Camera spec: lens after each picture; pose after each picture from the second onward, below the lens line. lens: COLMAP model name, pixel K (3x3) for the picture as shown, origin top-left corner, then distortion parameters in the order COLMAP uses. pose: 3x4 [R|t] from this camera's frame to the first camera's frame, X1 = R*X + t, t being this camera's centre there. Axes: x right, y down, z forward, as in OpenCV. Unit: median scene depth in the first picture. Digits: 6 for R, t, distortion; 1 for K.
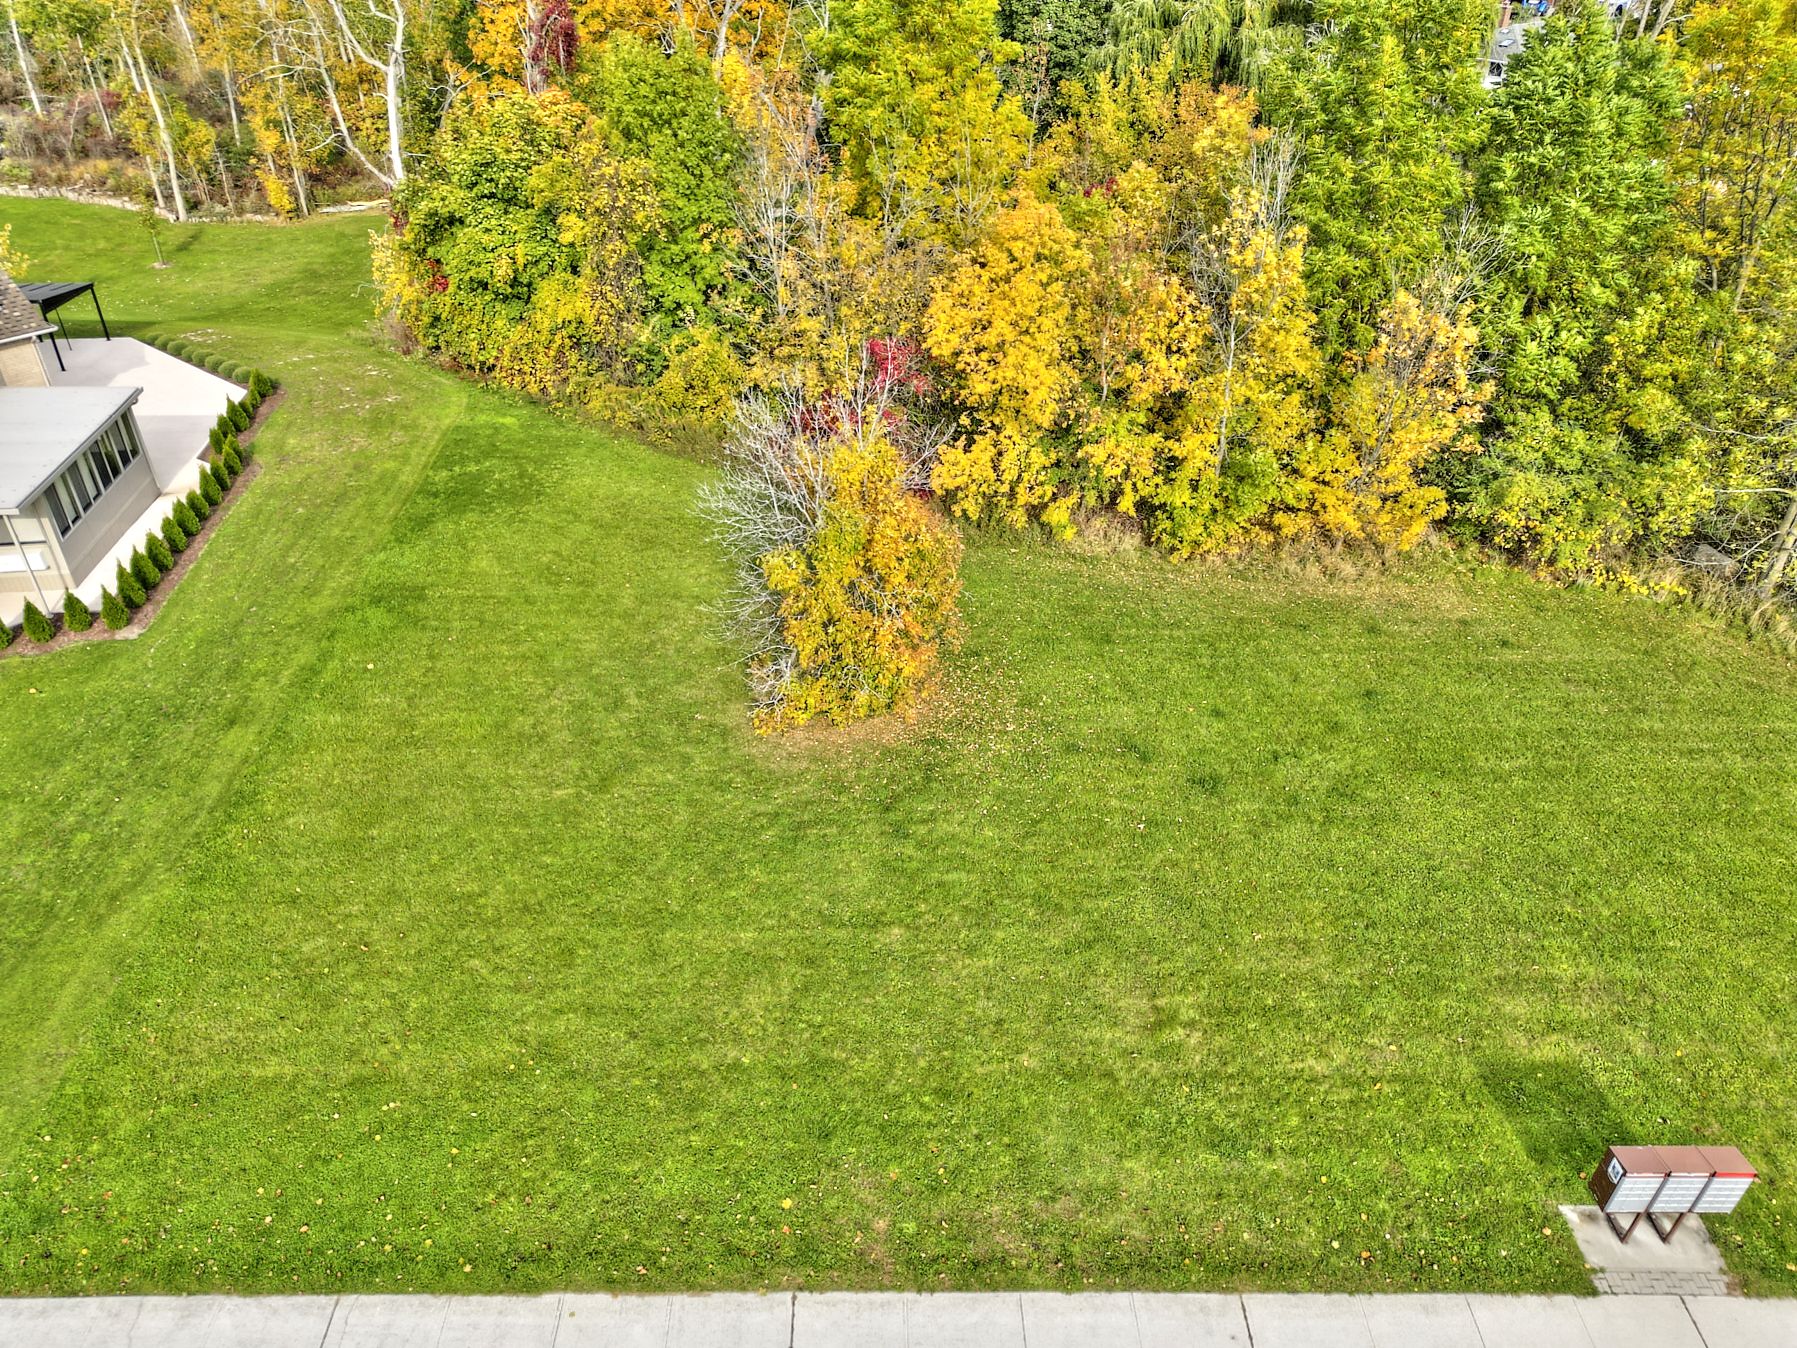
lens RADIAL K [[1275.1, 0, 896.5], [0, 1275.1, 660.4], [0, 0, 1]] dist [0.093141, -0.092940]
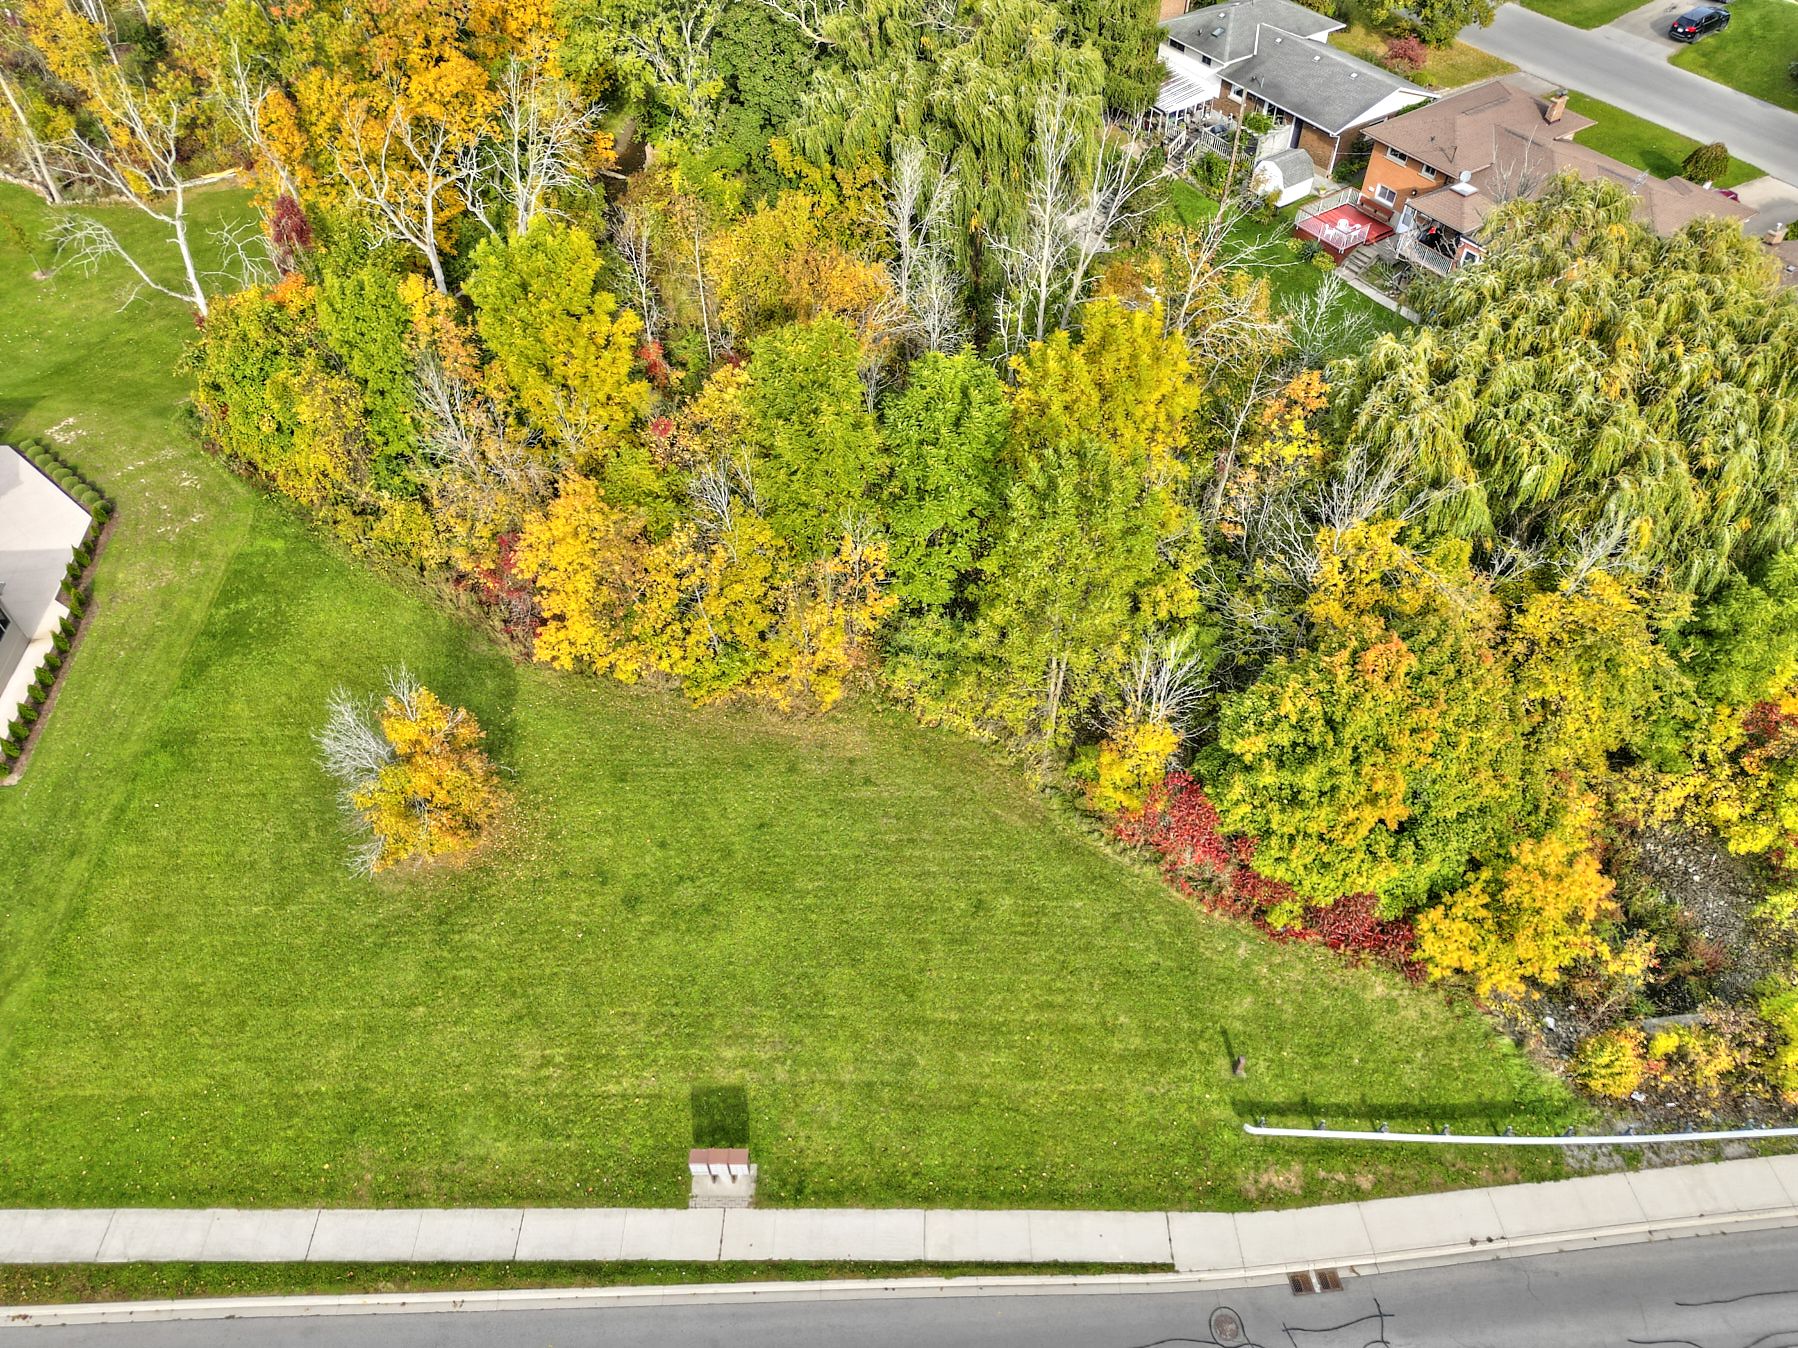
lens RADIAL K [[1273.1, 0, 899.0], [0, 1273.1, 674.0], [0, 0, 1]] dist [0.089662, -0.081564]
pose [[0.999716, 0.005874, -0.023099, 0.637803], [0.000256, 0.966460, 0.256818, -0.645408], [0.023832, -0.256751, 0.966184, -0.592663]]
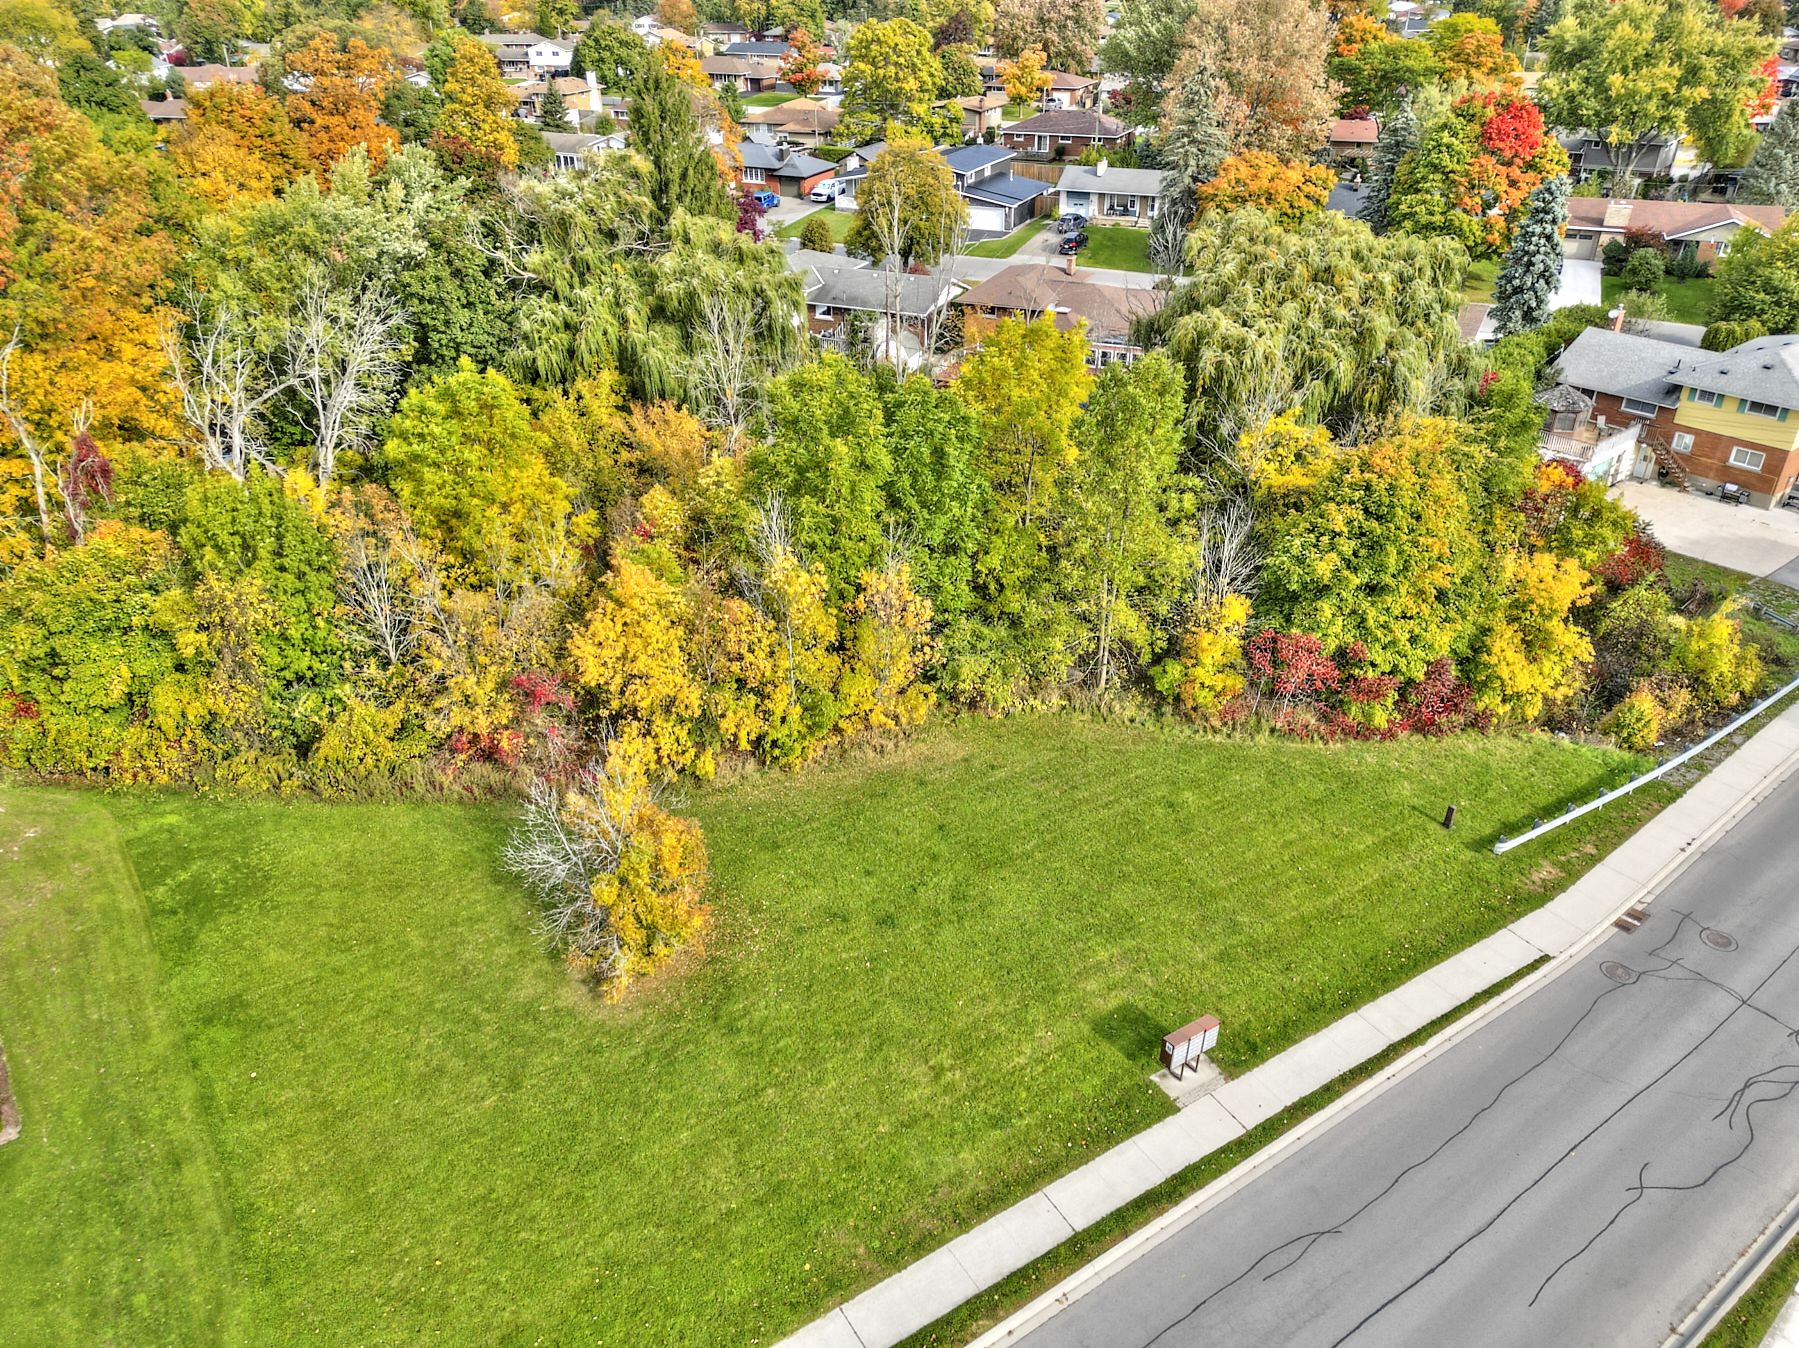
lens RADIAL K [[1273.8, 0, 899.5], [0, 1273.8, 674.0], [0, 0, 1]] dist [0.089662, -0.081564]
pose [[0.849456, -0.272156, 0.452057, -0.378073], [0.294446, 0.955417, 0.021907, -0.227809], [-0.437865, 0.114498, 0.891720, -0.459555]]
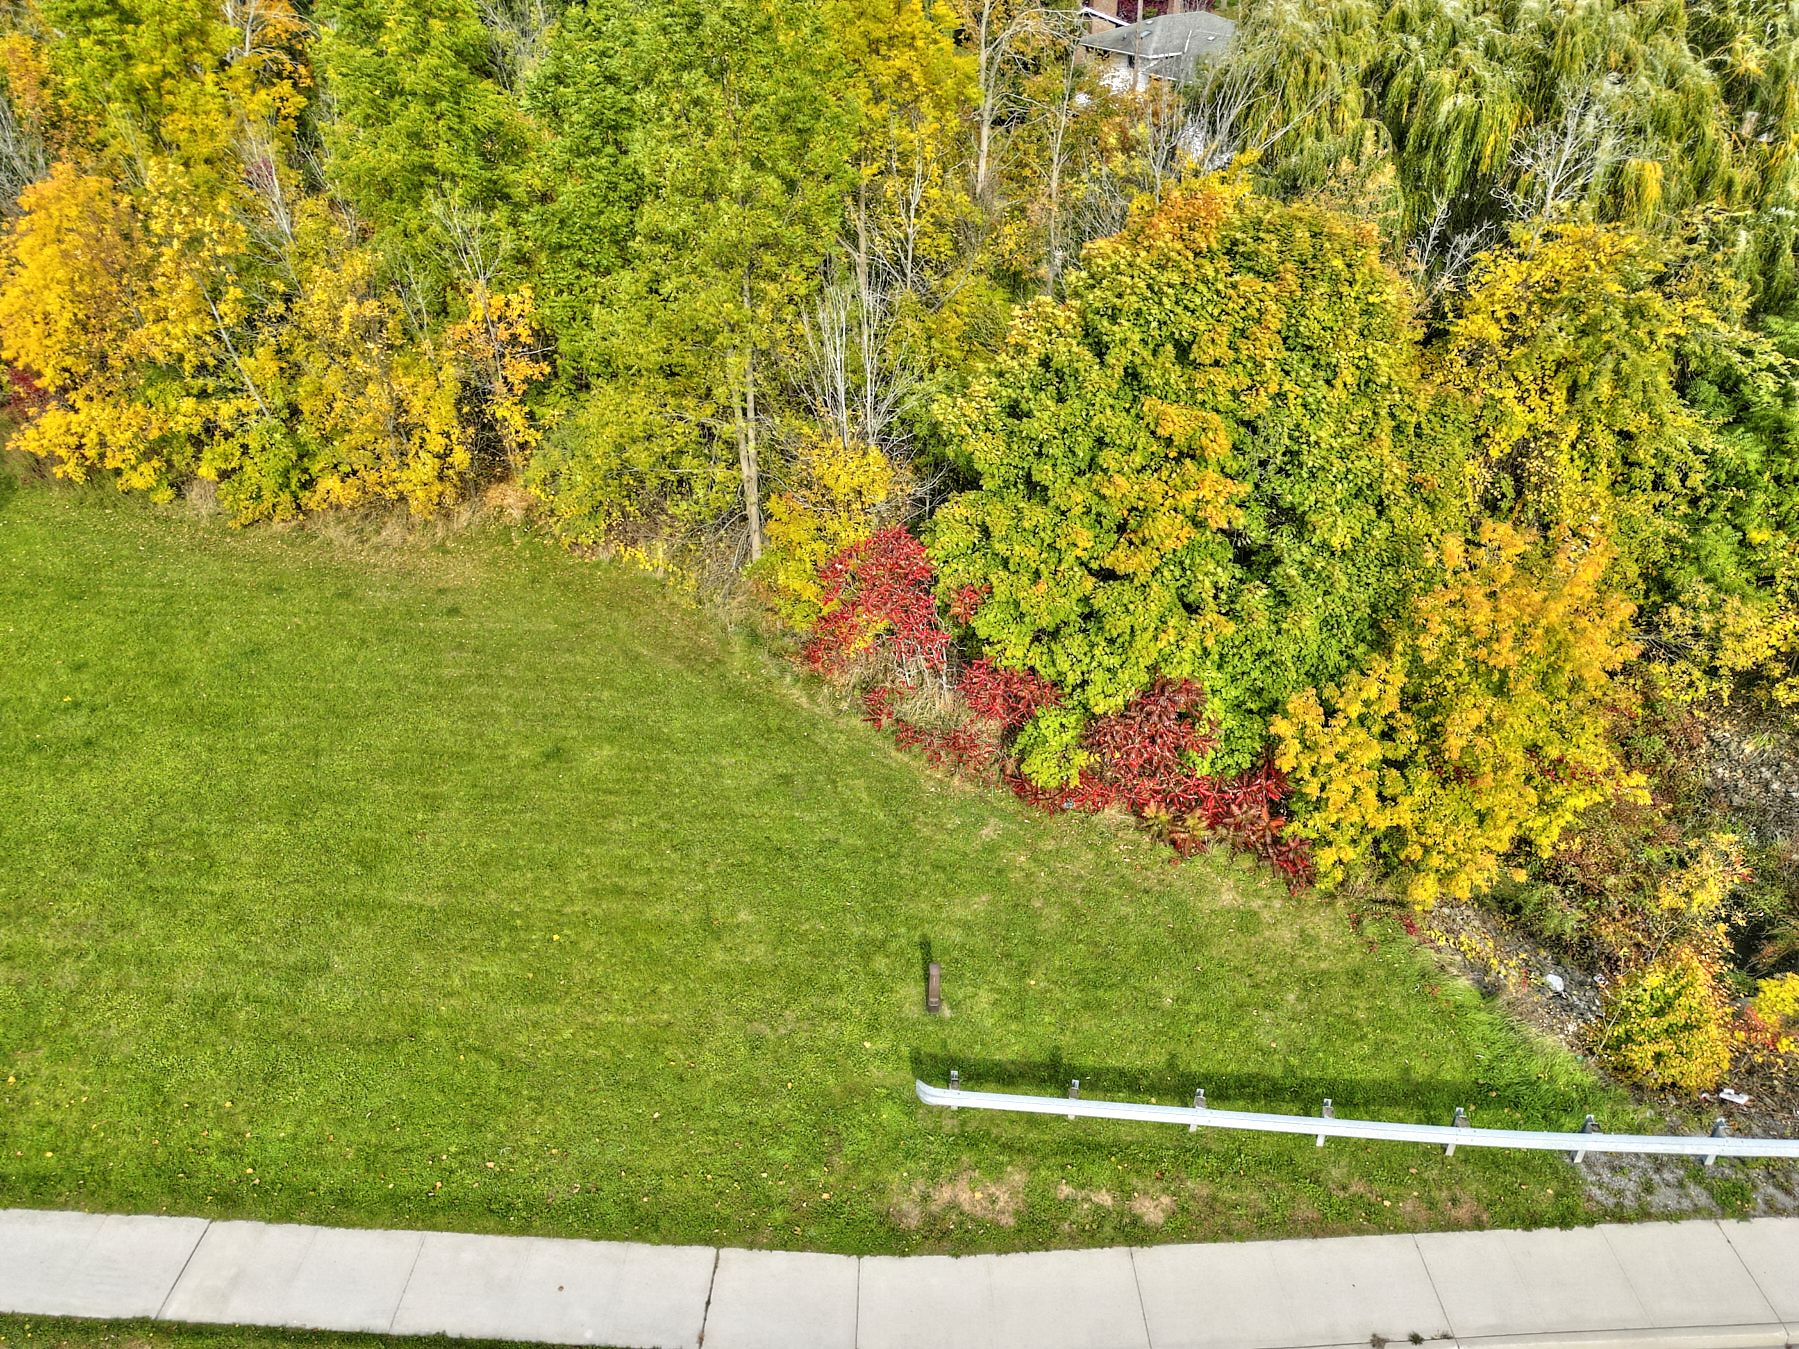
lens RADIAL K [[1273.8, 0, 899.5], [0, 1273.8, 674.5], [0, 0, 1]] dist [0.089662, -0.081564]
pose [[0.996542, 0.031534, -0.076872, 1.055349], [-0.030530, 0.999433, 0.014204, 0.013439], [0.077276, -0.011808, 0.996940, 0.008843]]
